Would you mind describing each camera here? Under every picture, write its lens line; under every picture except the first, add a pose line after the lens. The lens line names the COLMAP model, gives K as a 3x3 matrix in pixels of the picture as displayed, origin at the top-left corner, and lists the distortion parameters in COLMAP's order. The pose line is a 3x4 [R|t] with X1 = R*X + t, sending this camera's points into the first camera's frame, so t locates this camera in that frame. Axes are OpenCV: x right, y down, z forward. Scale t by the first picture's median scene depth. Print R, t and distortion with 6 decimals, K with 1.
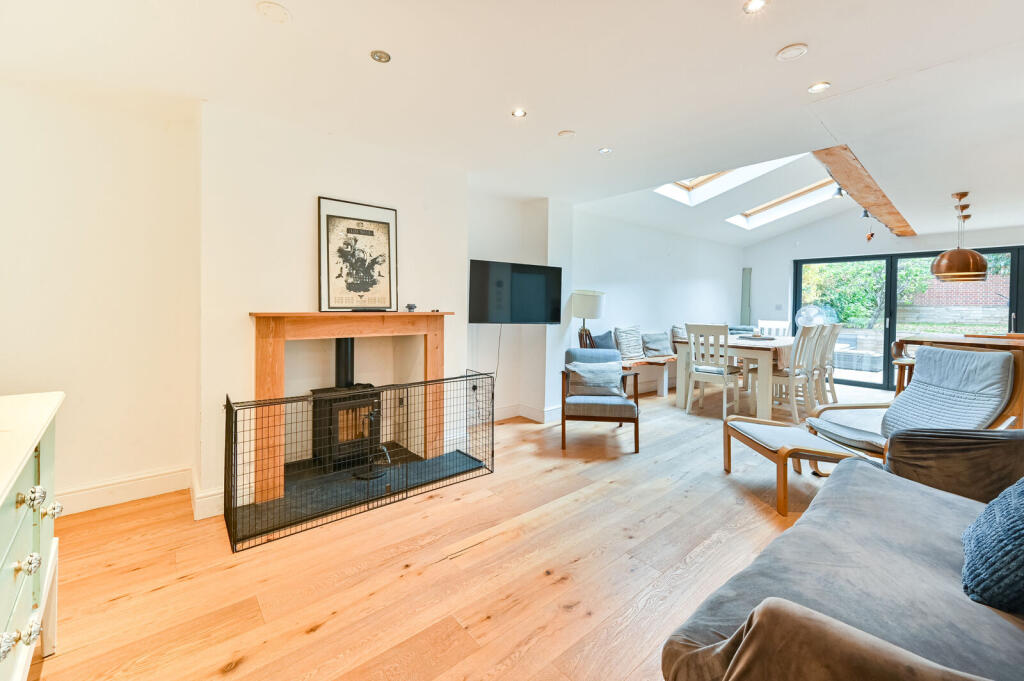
lens RADIAL K [[405.0, 0, 512.6], [0, 405.0, 309.8], [0, 0, 1]] dist [-0.001783, -0.000481]
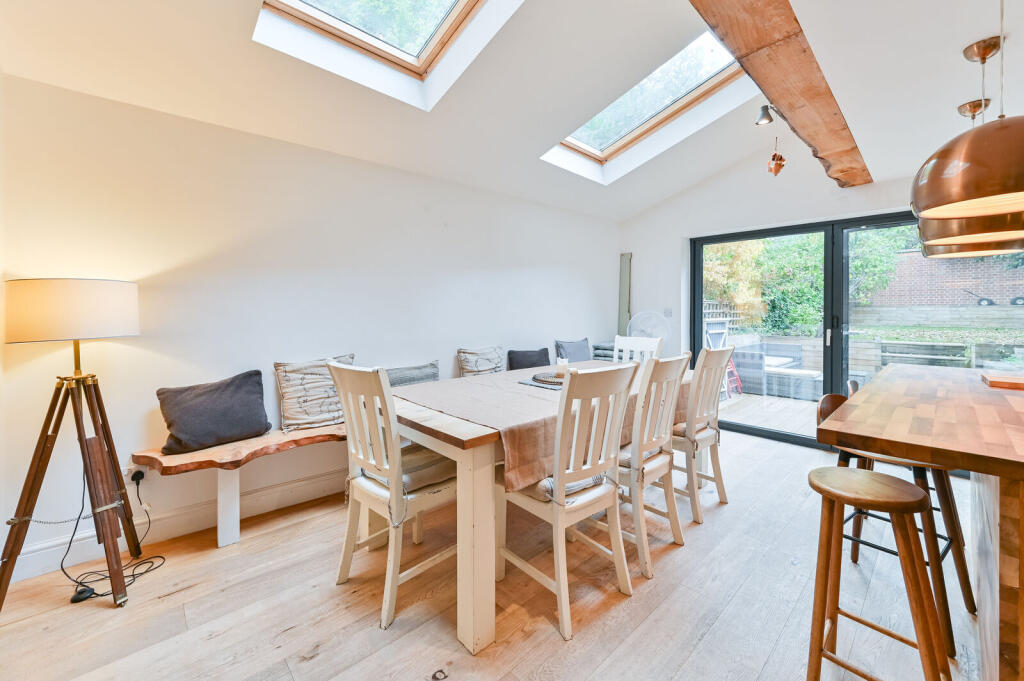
lens RADIAL K [[405.0, 0, 507.5], [0, 405.0, 313.4], [0, 0, 1]] dist [-0.001783, -0.000481]
pose [[0.998923, -0.012543, 0.044676, 0.550762], [0.012581, 0.999921, -0.000558, -0.010725], [-0.044665, 0.001120, 0.999001, 0.546702]]
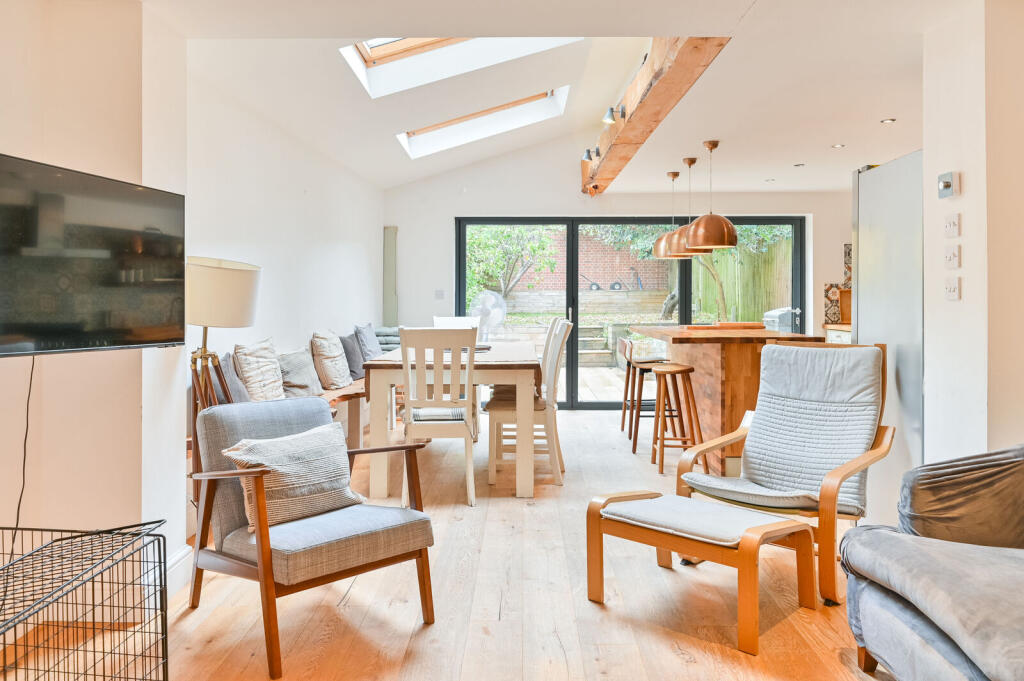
lens RADIAL K [[759.3, 0, 512.8], [0, 759.3, 302.9], [0, 0, 1]] dist [0.008170, 0.005420]
pose [[0.659959, -0.019453, 0.751050, -0.171534], [0.017477, 0.999792, 0.010538, -0.004337], [-0.751099, 0.006172, 0.660161, 0.254388]]
